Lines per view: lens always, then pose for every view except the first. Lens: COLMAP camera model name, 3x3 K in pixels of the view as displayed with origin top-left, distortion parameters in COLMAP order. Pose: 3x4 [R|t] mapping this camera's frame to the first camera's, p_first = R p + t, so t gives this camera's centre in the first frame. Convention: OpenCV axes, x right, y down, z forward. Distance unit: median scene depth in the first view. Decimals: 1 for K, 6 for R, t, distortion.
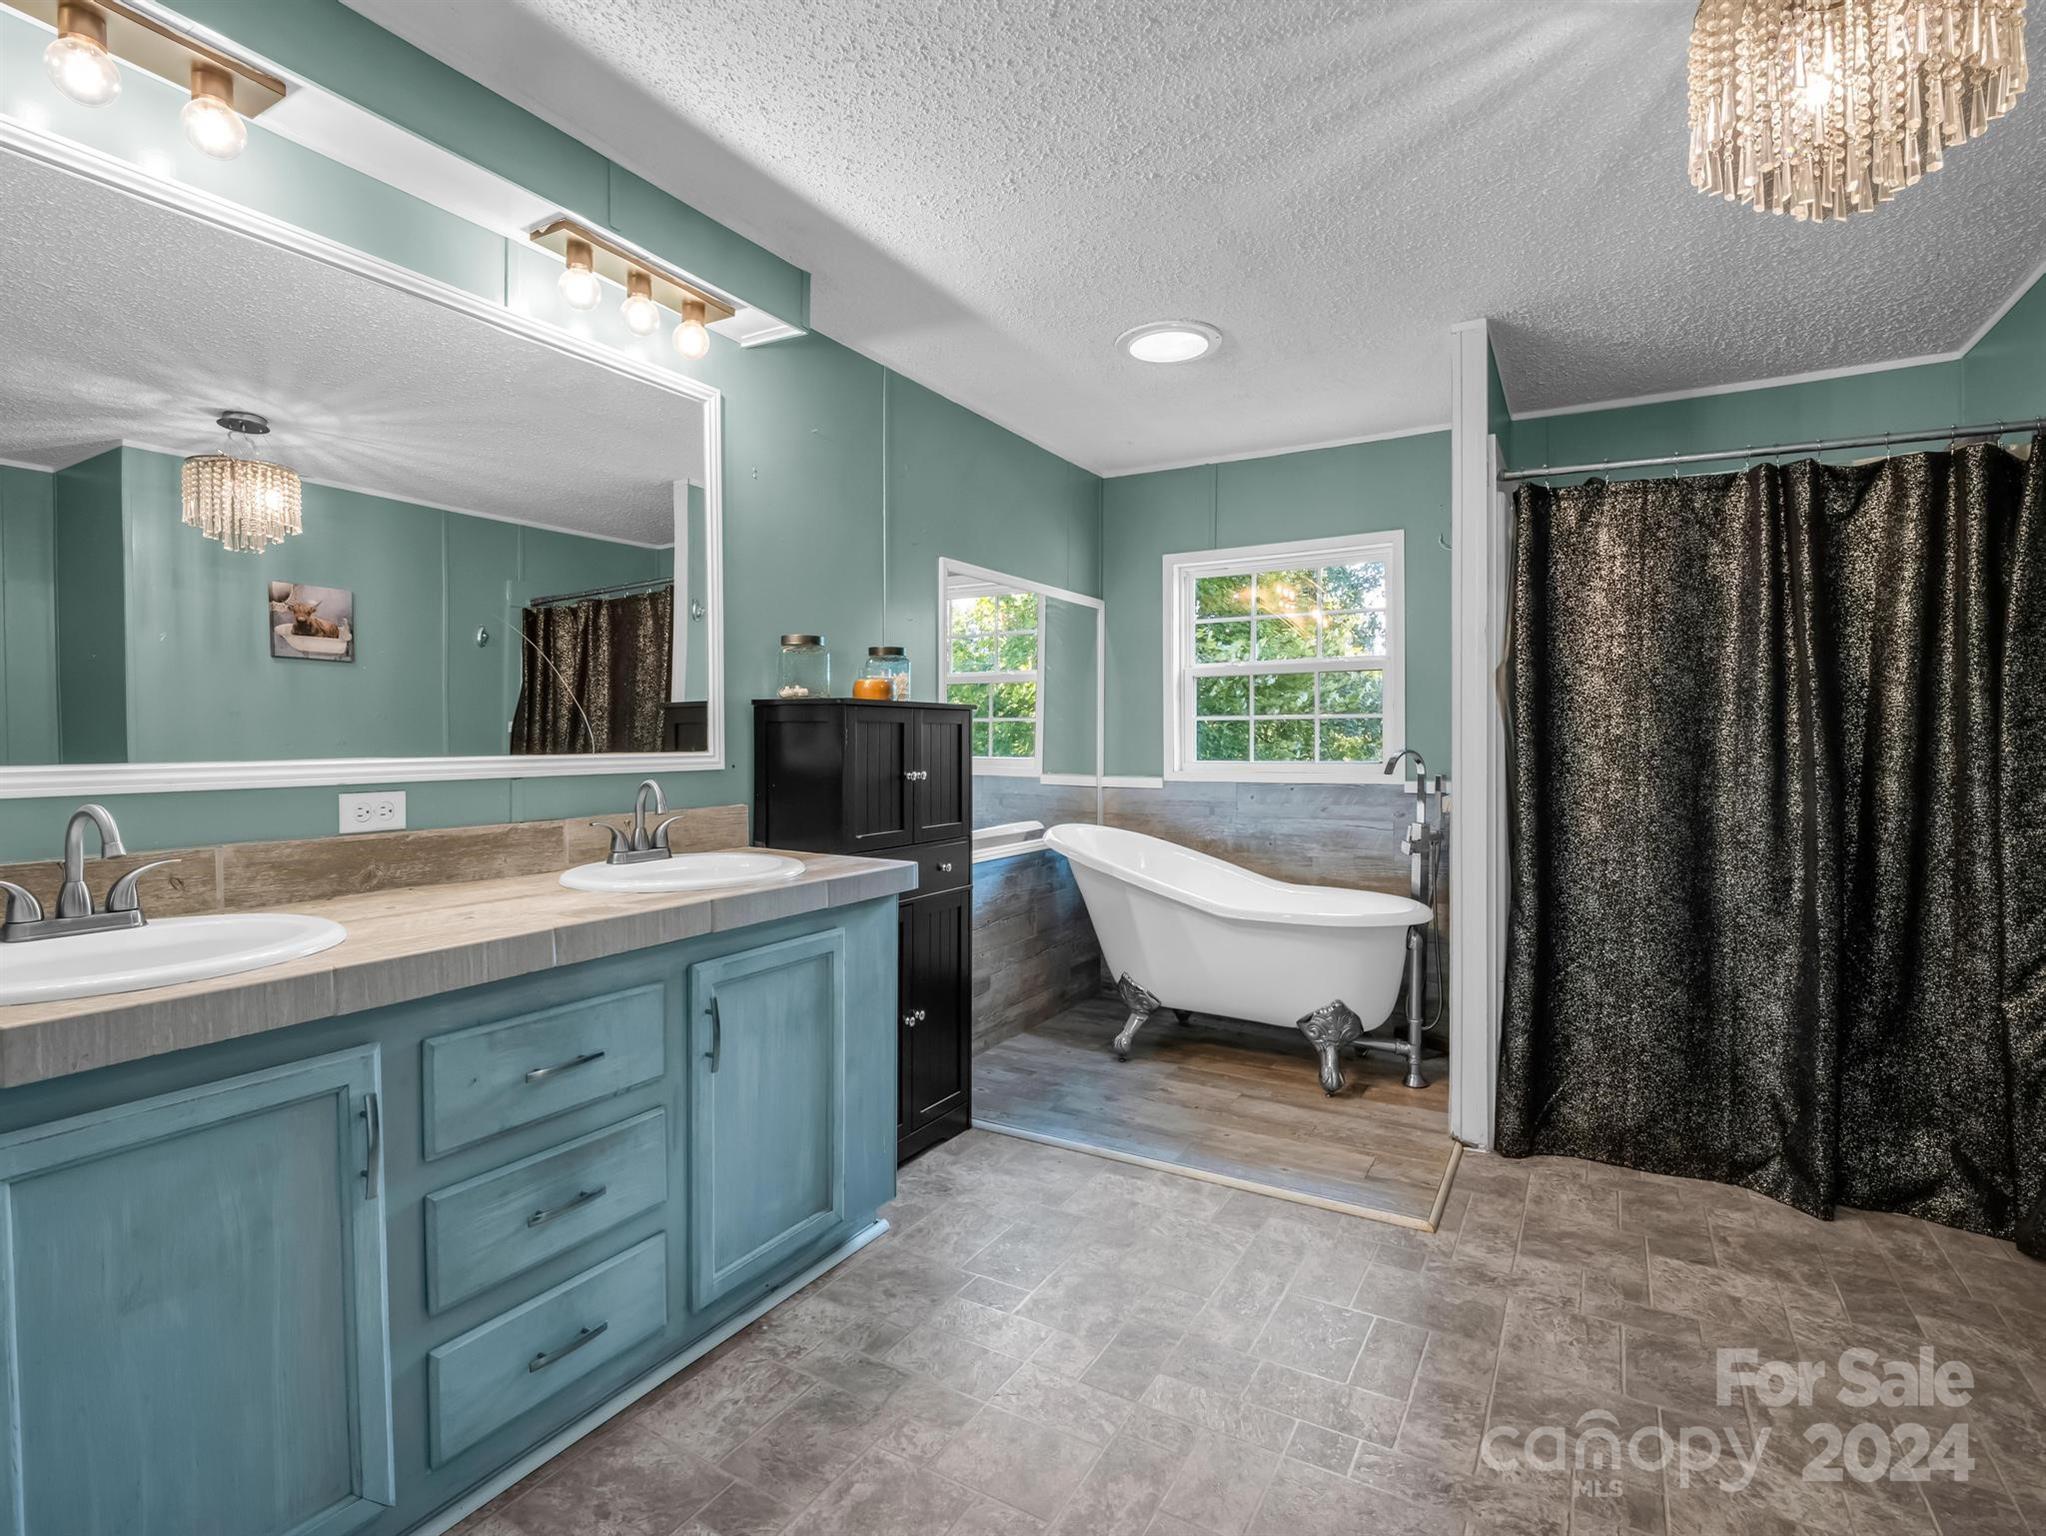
lens RADIAL K [[1029.2, 0, 995.4], [0, 1029.2, 770.2], [0, 0, 1]] dist [-0.008861, 0.000104]
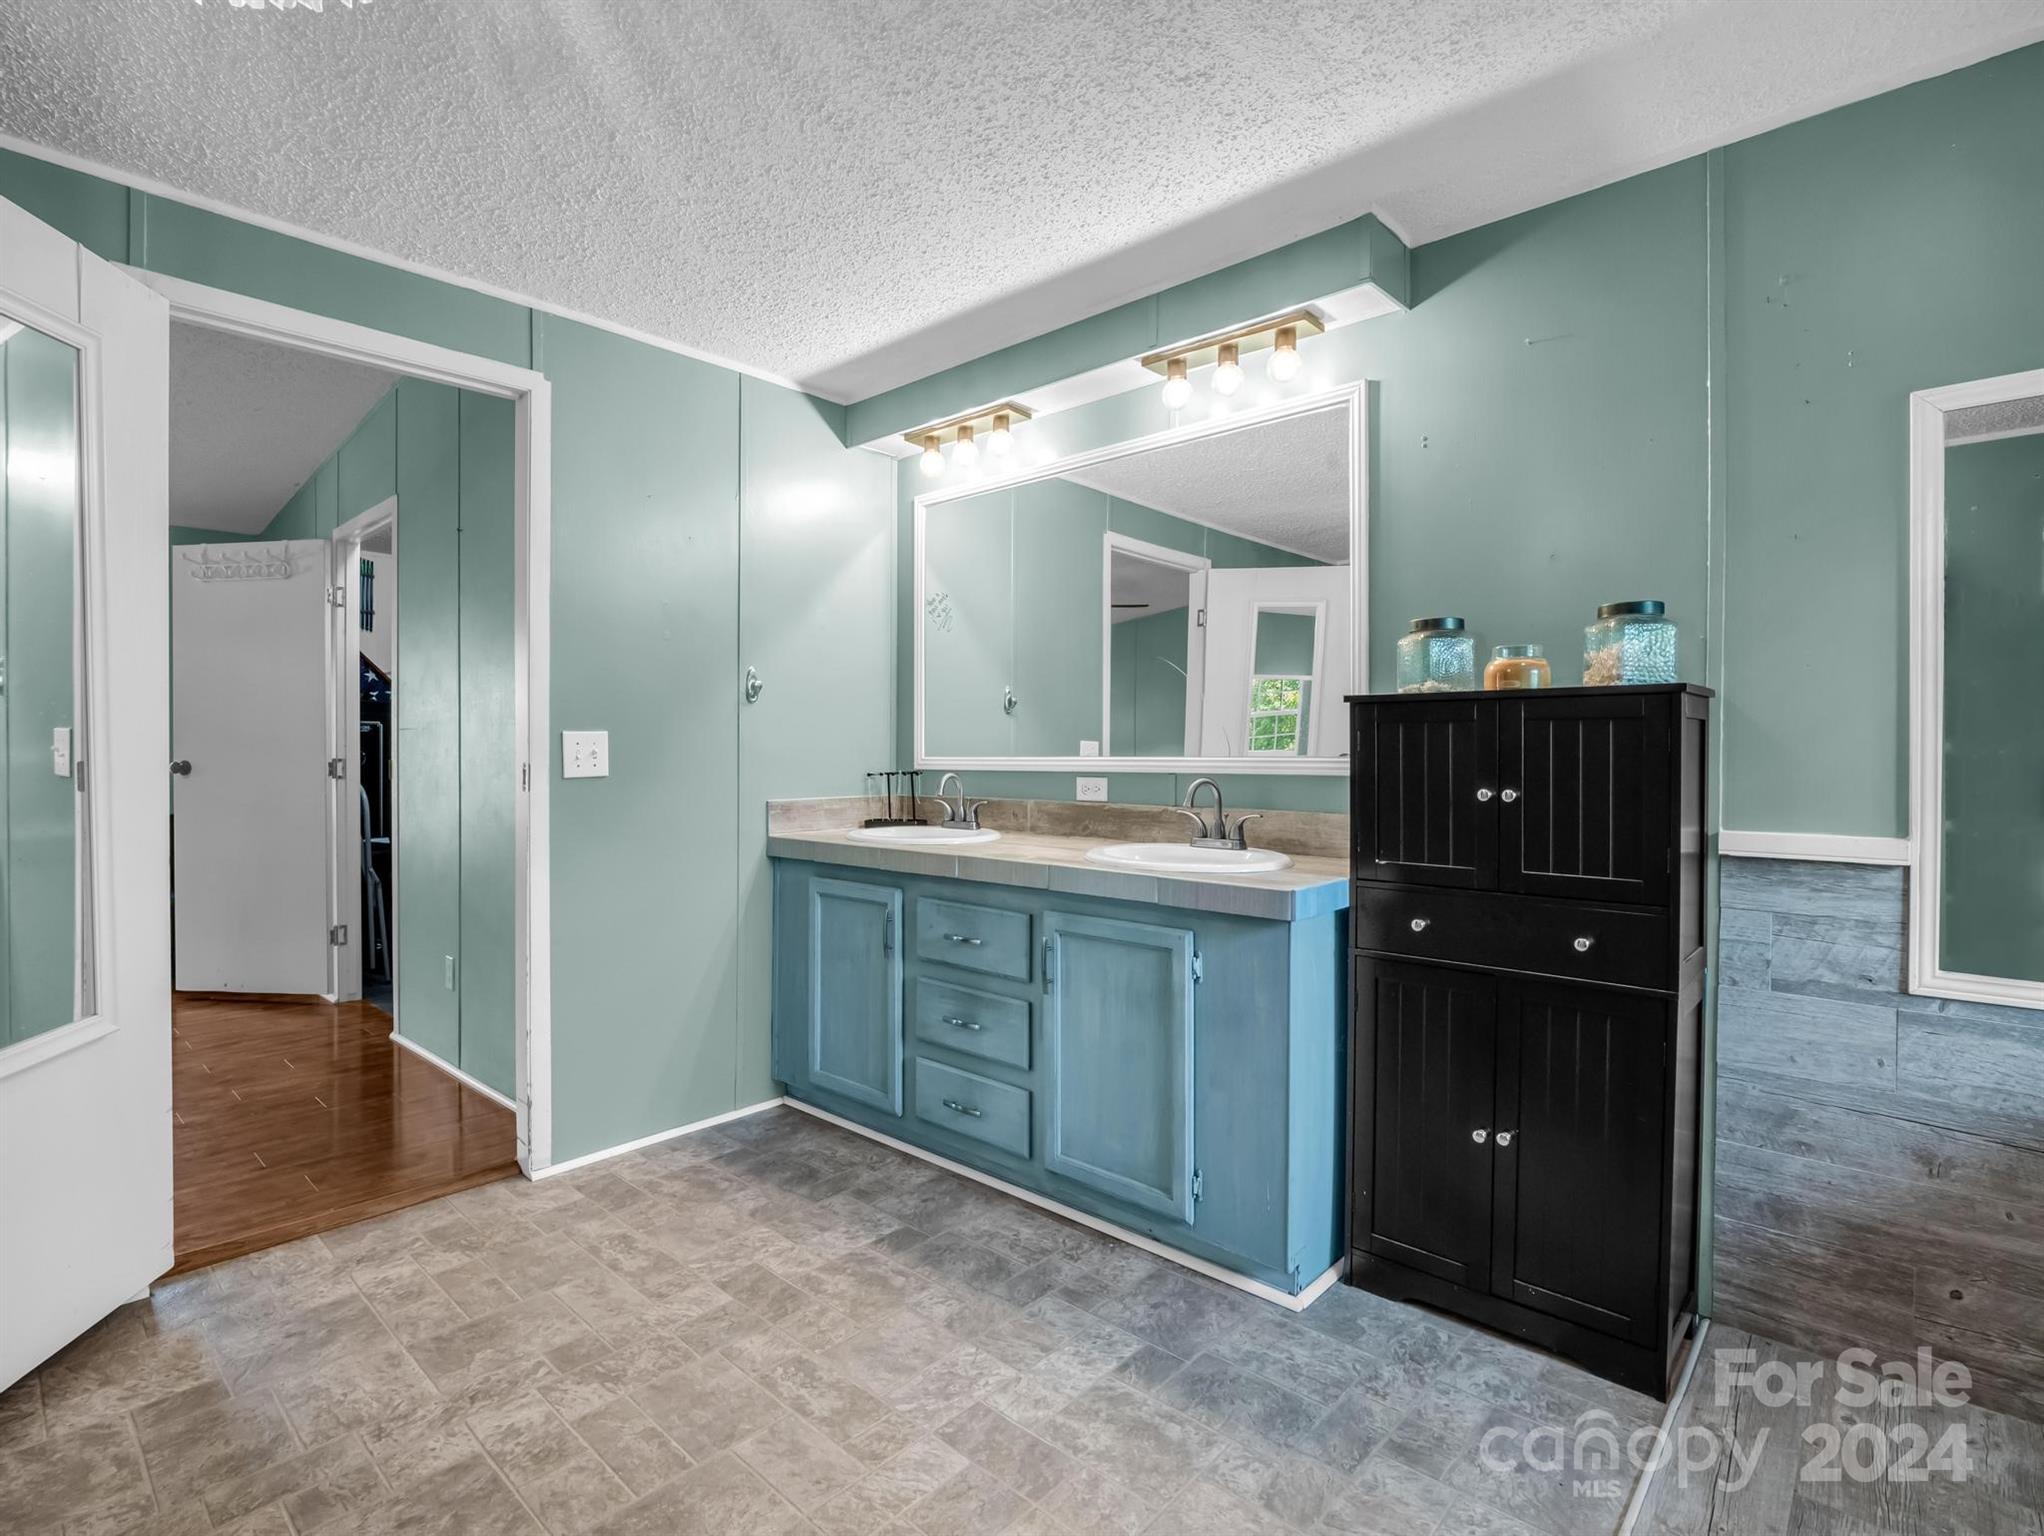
lens RADIAL K [[1034.8, 0, 1016.9], [0, 1034.8, 768.6], [0, 0, 1]] dist [-0.001984, -0.000473]
pose [[-0.223617, 0.019650, -0.974479, 1.042264], [-0.026626, 0.999300, 0.026260, -0.032690], [0.974313, 0.031819, -0.222938, 1.263760]]
